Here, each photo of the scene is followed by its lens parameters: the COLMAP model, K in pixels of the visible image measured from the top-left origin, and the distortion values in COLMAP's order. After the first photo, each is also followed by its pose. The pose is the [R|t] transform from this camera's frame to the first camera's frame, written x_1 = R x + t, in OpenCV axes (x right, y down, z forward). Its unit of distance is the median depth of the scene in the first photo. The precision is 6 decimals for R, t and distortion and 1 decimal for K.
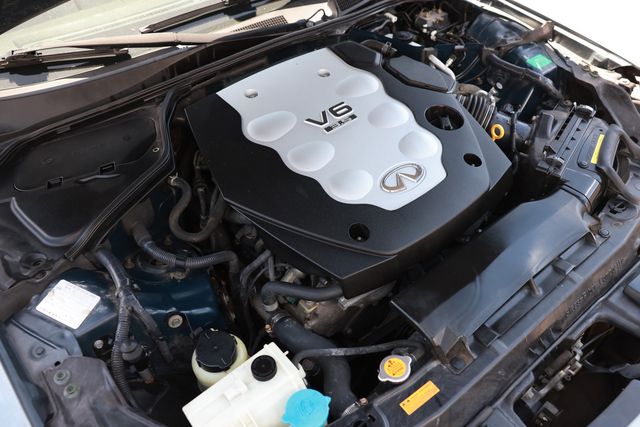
lens RADIAL K [[500.5, 0, 319.4], [0, 500.5, 211.1], [0, 0, 1]] dist [-0.121297, 0.112395]
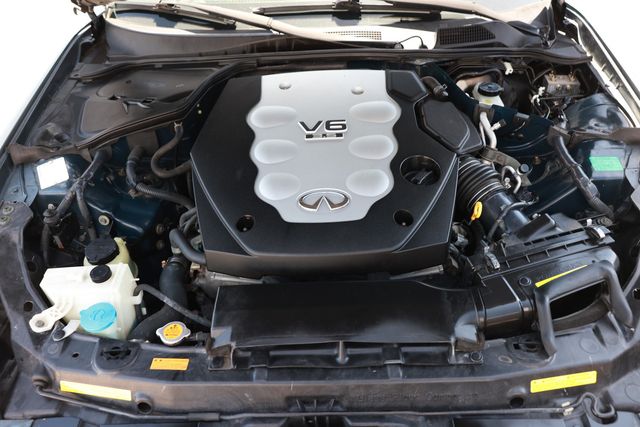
lens RADIAL K [[500.5, 0, 319.4], [0, 500.5, 211.1], [0, 0, 1]] dist [-0.121297, 0.112395]
pose [[0.786859, 0.422288, -0.450029, 0.561465], [-0.427251, 0.898966, 0.096519, -0.128188], [0.445320, 0.116329, 0.887783, 0.077709]]
